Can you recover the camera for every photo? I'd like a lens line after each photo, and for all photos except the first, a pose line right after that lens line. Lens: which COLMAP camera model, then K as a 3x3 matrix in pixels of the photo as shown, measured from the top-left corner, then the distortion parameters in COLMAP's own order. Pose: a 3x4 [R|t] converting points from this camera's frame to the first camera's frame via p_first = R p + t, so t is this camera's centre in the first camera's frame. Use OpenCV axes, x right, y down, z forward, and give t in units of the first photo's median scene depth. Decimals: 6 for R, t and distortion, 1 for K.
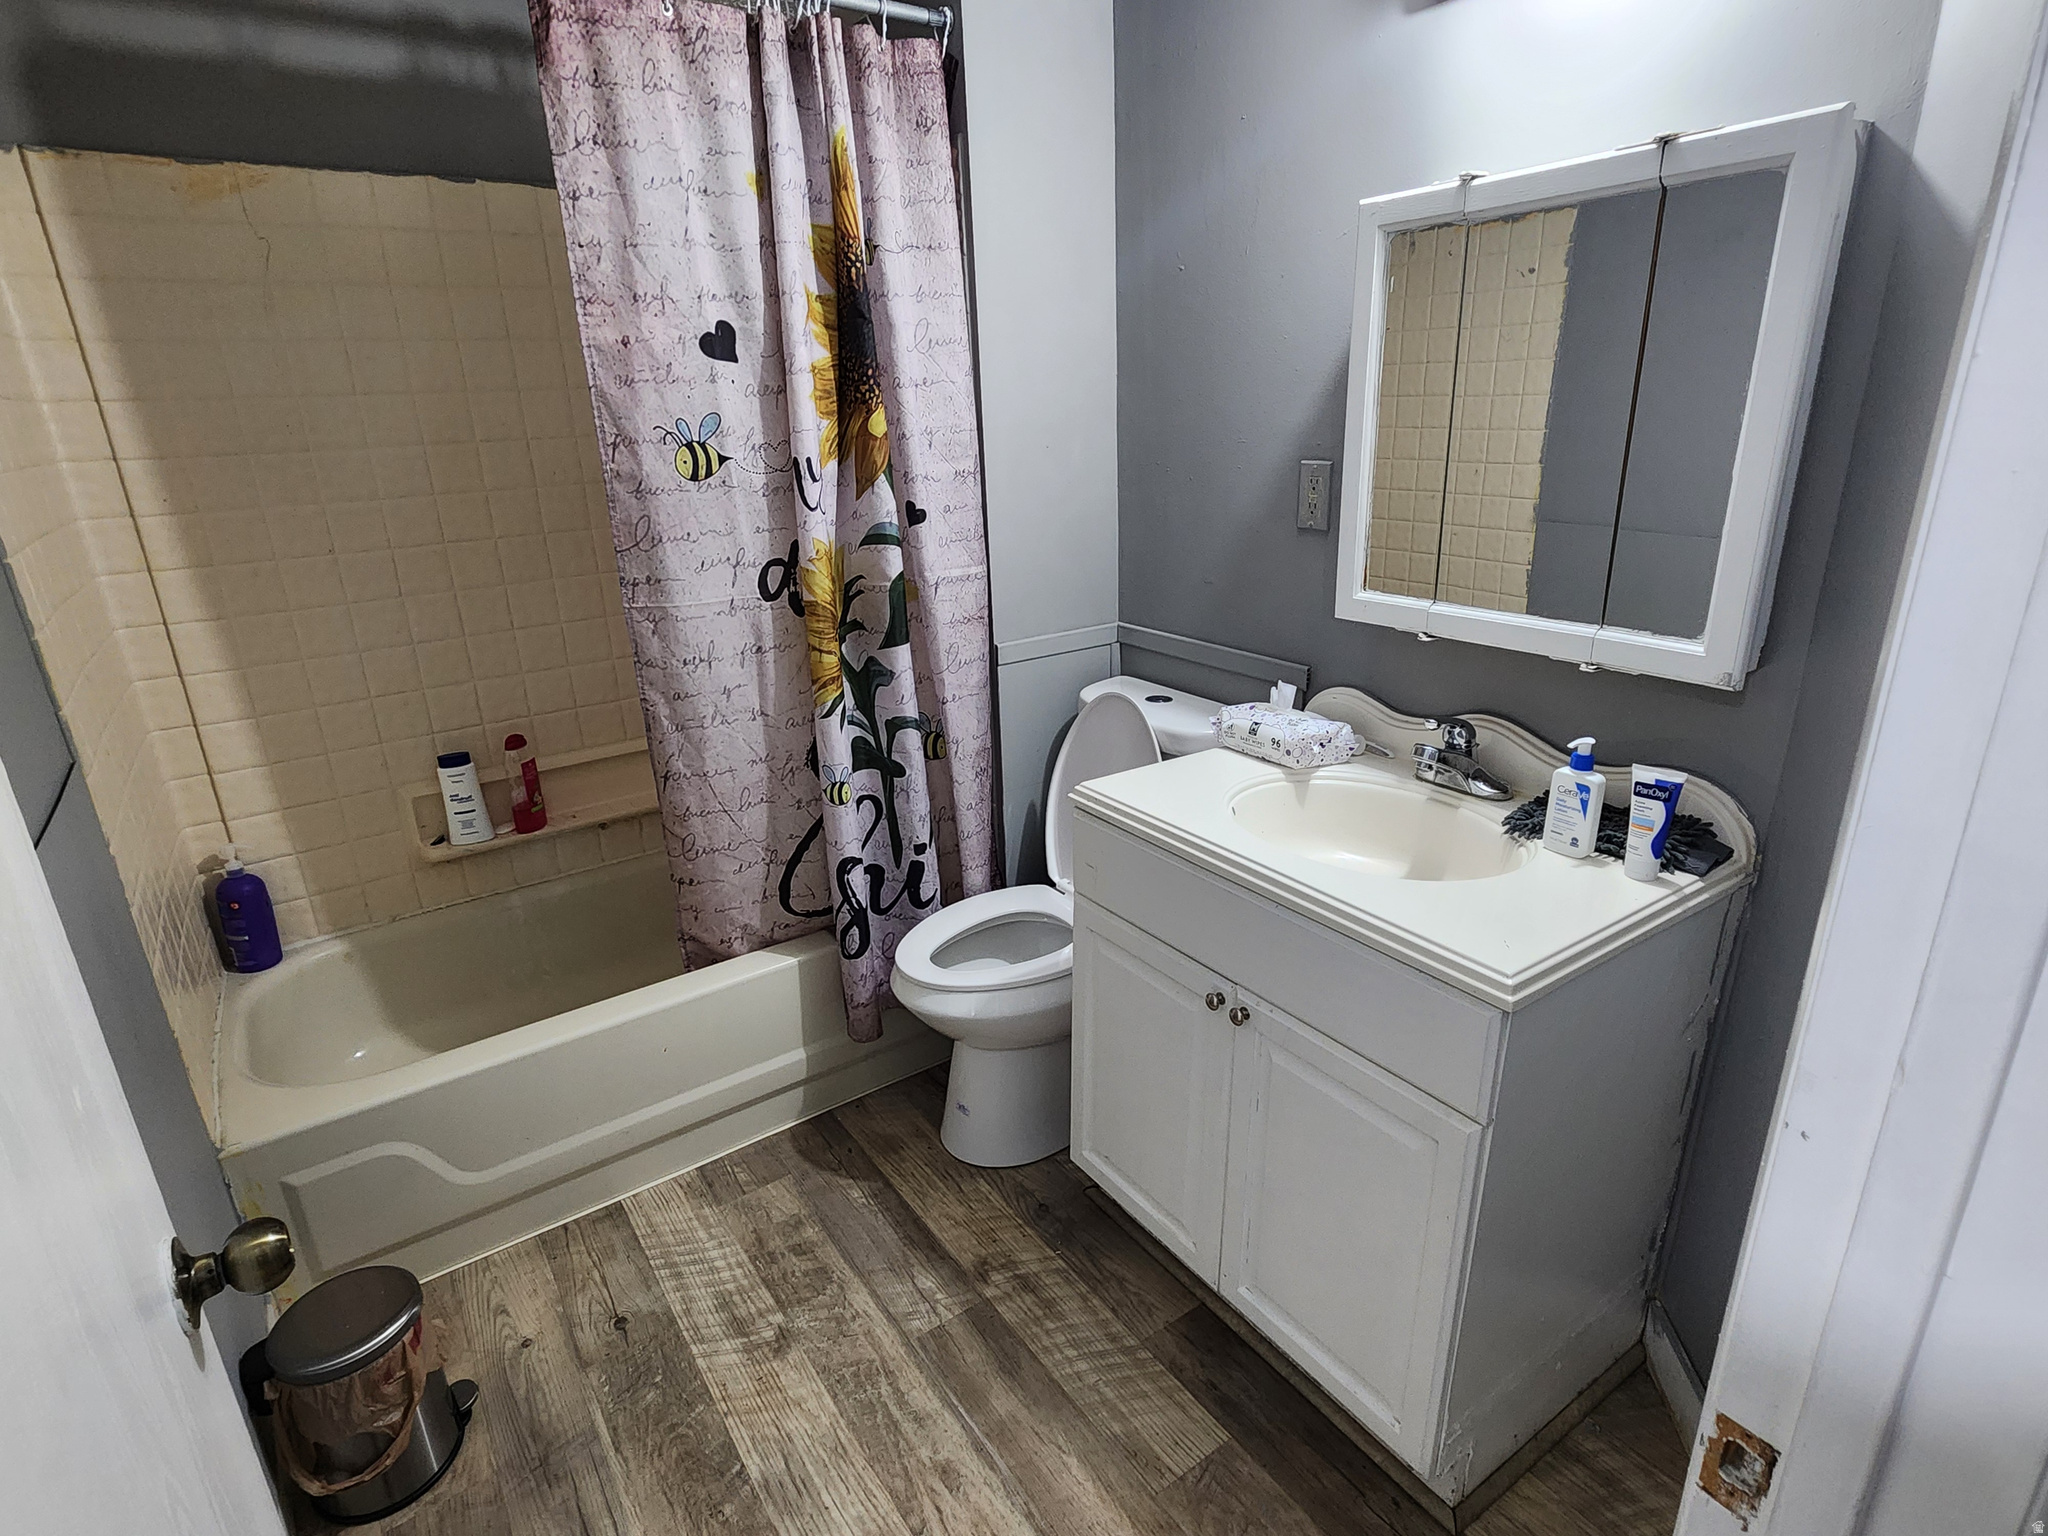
lens RADIAL K [[1070.9, 0, 1022.7], [0, 1070.9, 767.0], [0, 0, 1]] dist [0.000917, 0.000752]
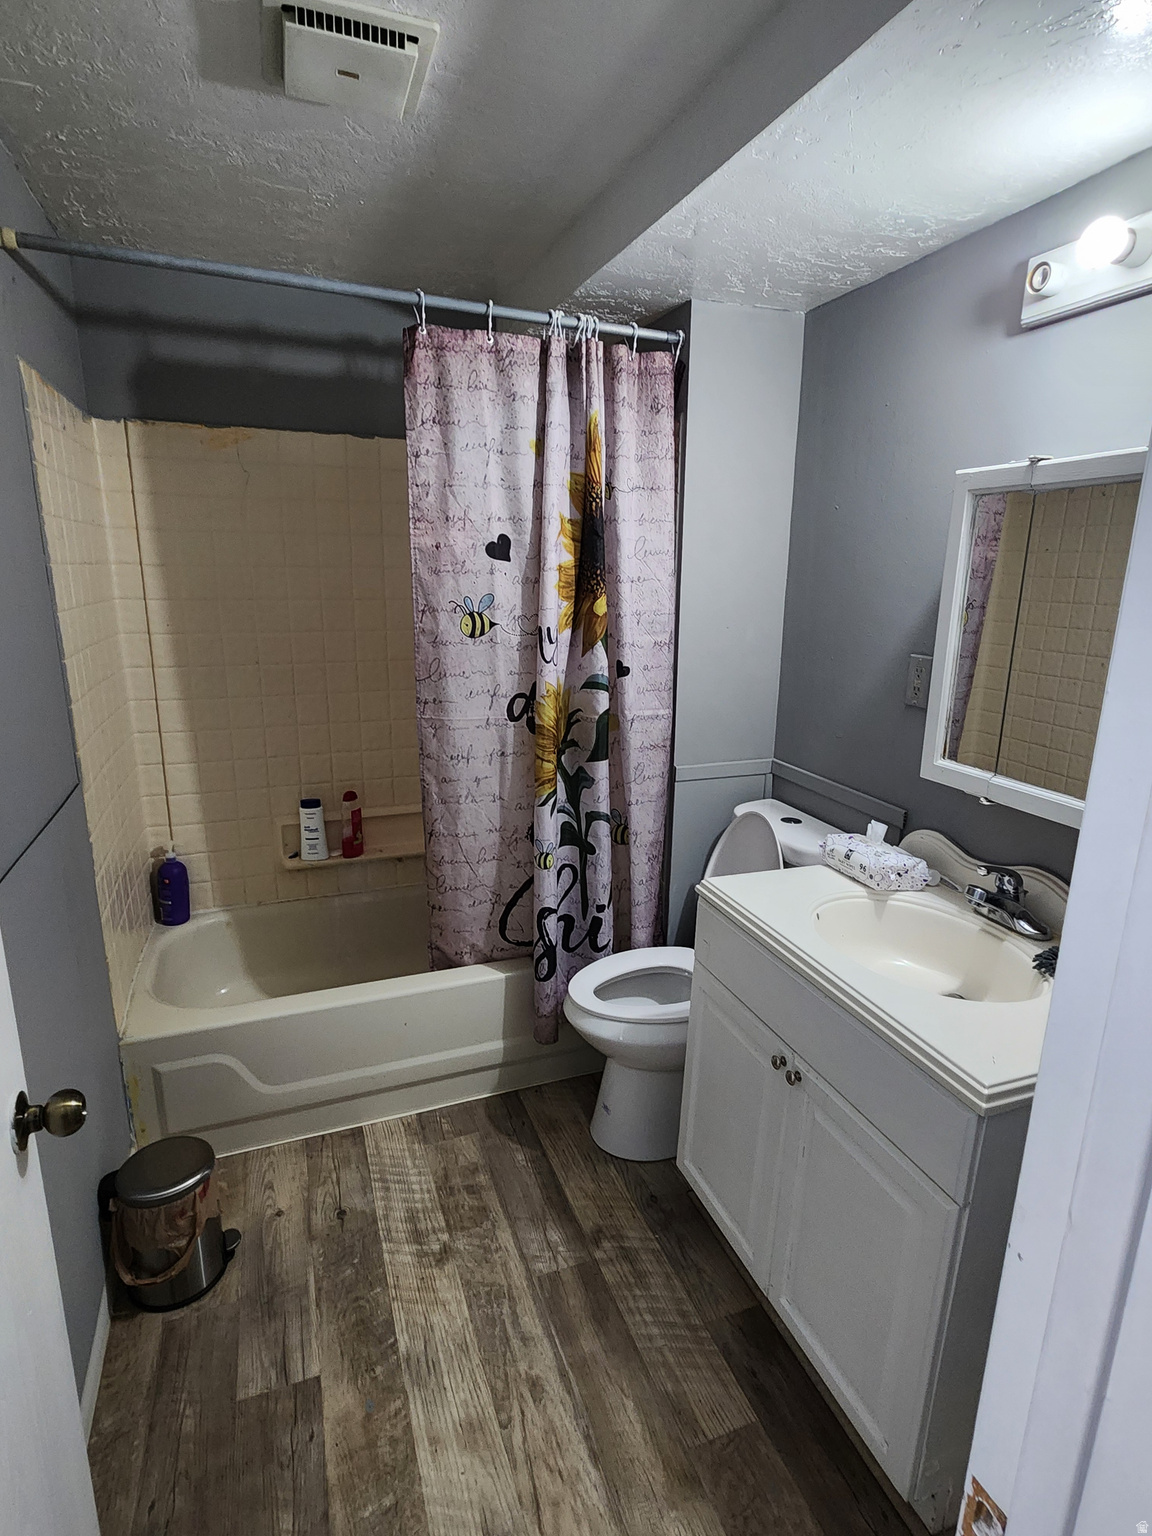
lens RADIAL K [[803.2, 0, 571.5], [0, 803.2, 764.1], [0, 0, 1]] dist [0.000917, 0.000752]
pose [[0.968880, 0.104448, -0.224415, 0.096686], [-0.124475, 0.989231, -0.076991, -0.027127], [0.213956, 0.102529, 0.971448, -0.030639]]
